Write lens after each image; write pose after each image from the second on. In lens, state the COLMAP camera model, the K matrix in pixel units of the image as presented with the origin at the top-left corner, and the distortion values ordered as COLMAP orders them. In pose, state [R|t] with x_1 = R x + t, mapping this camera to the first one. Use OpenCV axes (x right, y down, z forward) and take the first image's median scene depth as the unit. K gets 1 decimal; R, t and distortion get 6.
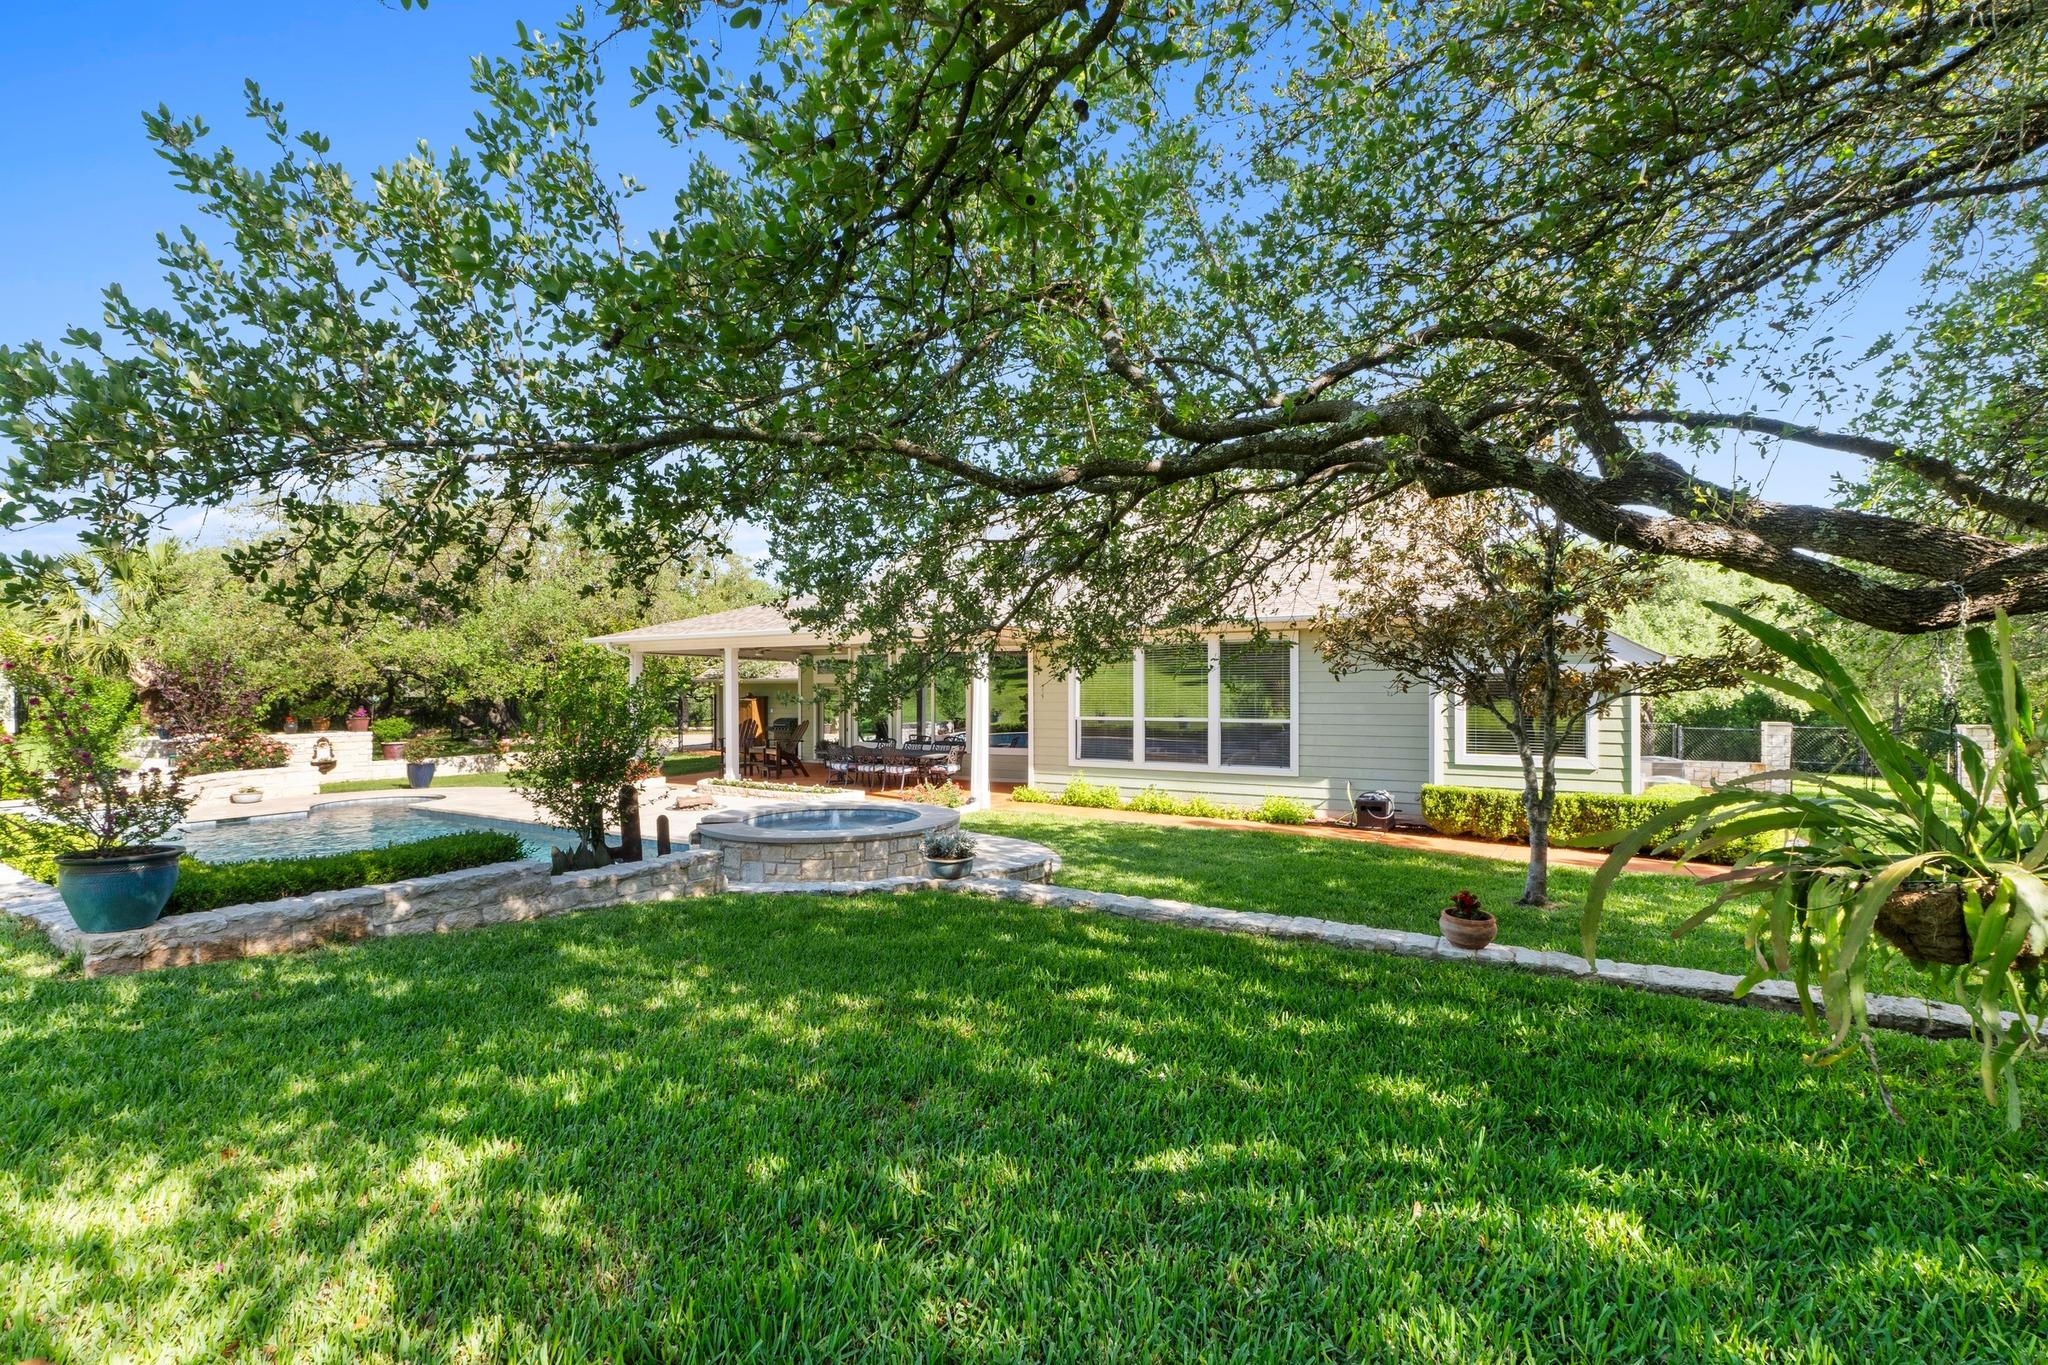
lens RADIAL K [[881.4, 0, 1026.3], [0, 881.4, 690.1], [0, 0, 1]] dist [-0.006853, -0.000263]
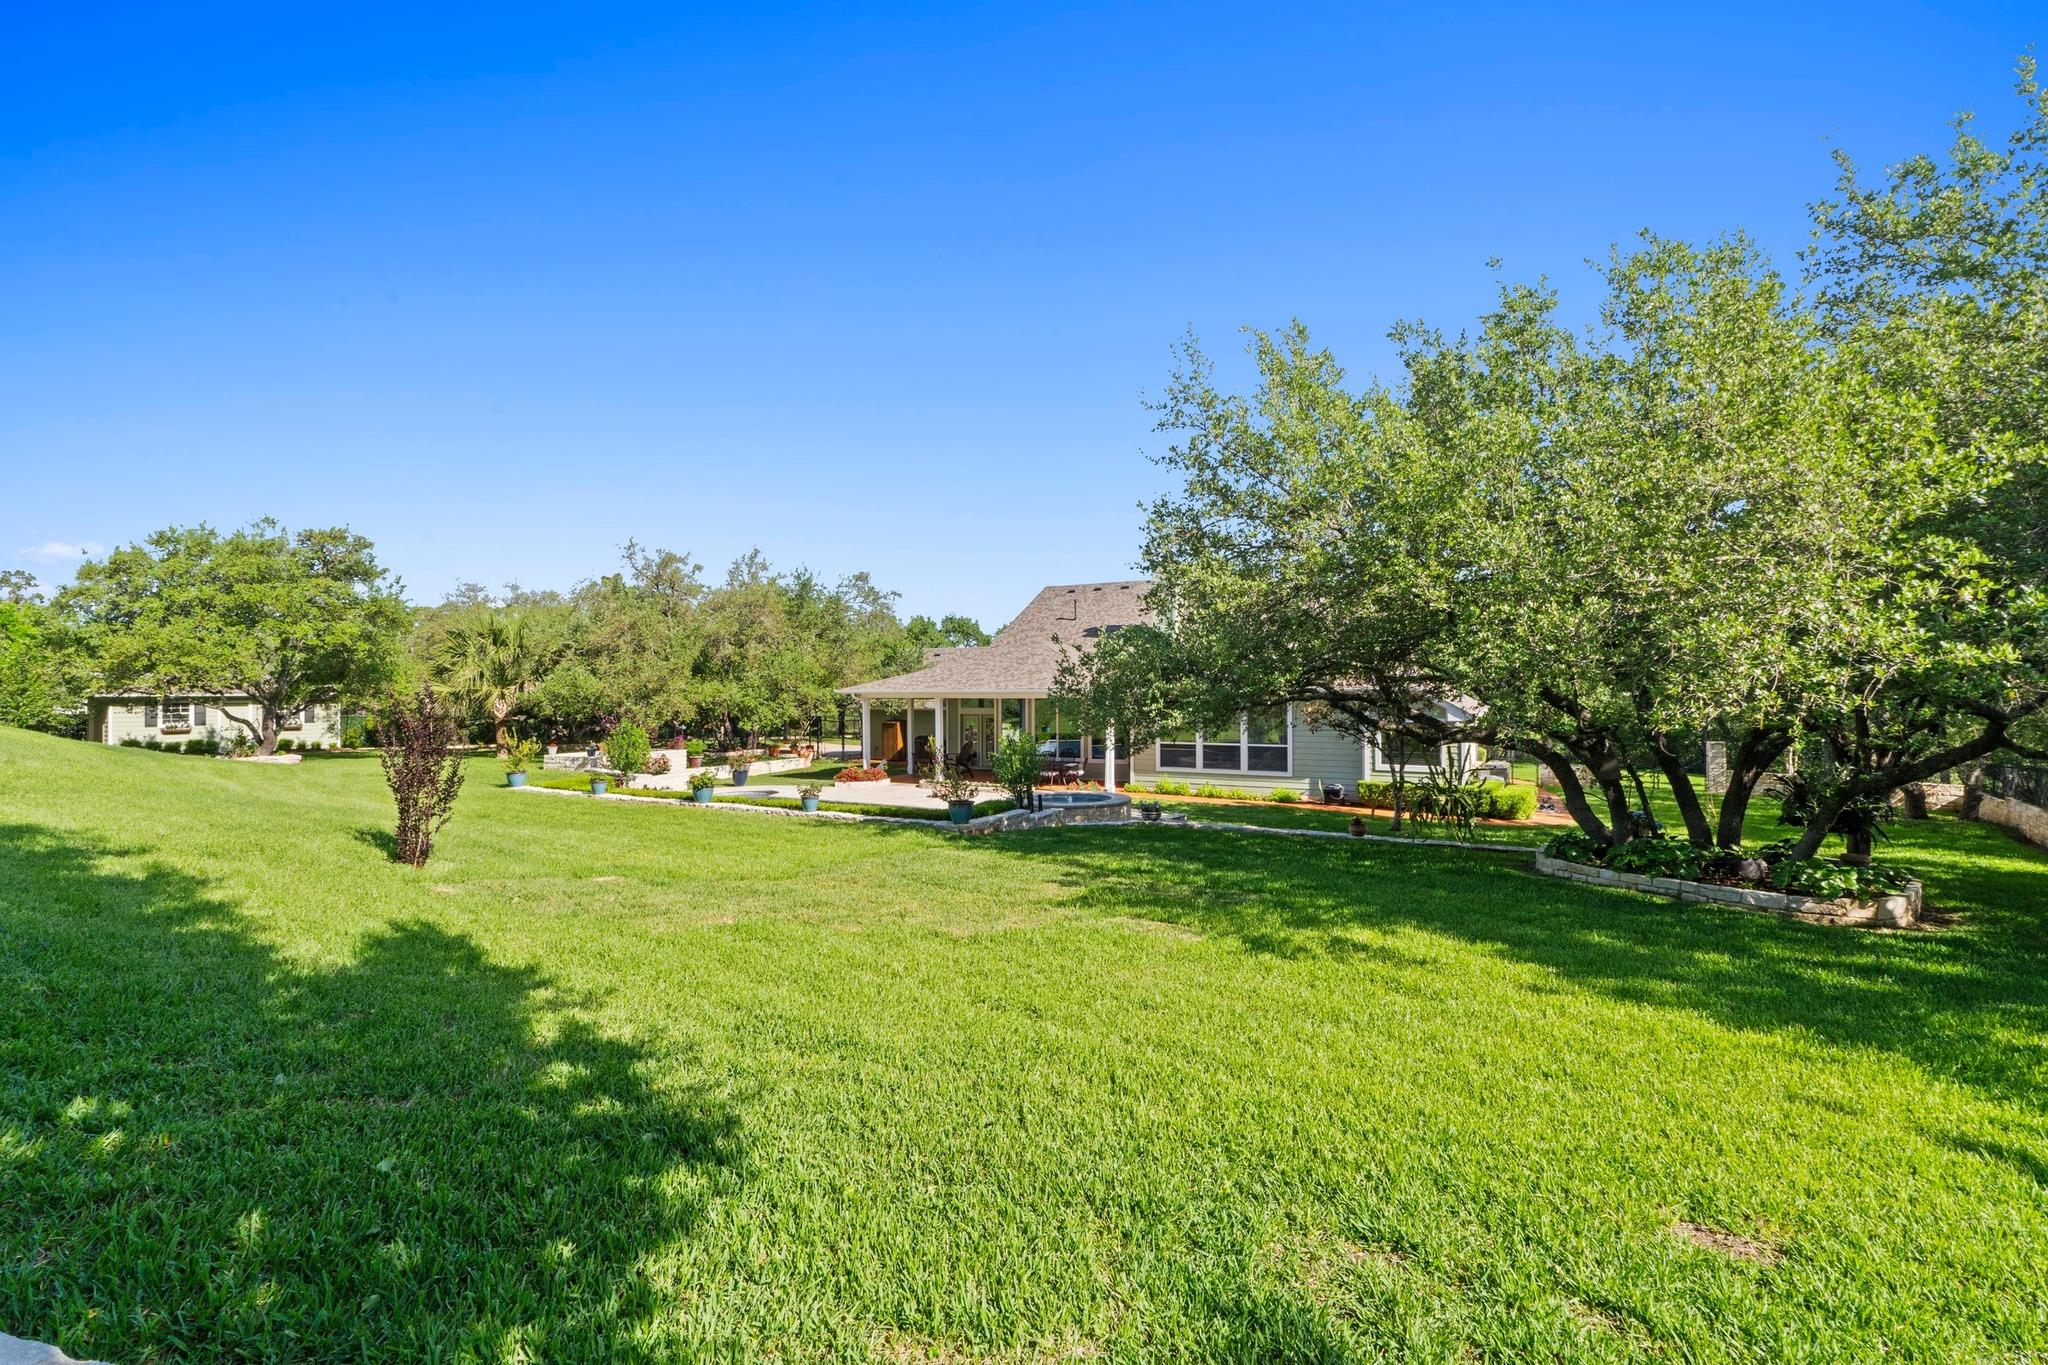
lens RADIAL K [[881.4, 0, 1020.4], [0, 881.4, 682.9], [0, 0, 1]] dist [-0.006853, -0.000263]
pose [[0.999883, -0.001685, 0.015230, -0.267024], [0.001821, 0.999959, -0.008882, -0.076869], [-0.015214, 0.008909, 0.999845, -0.772097]]
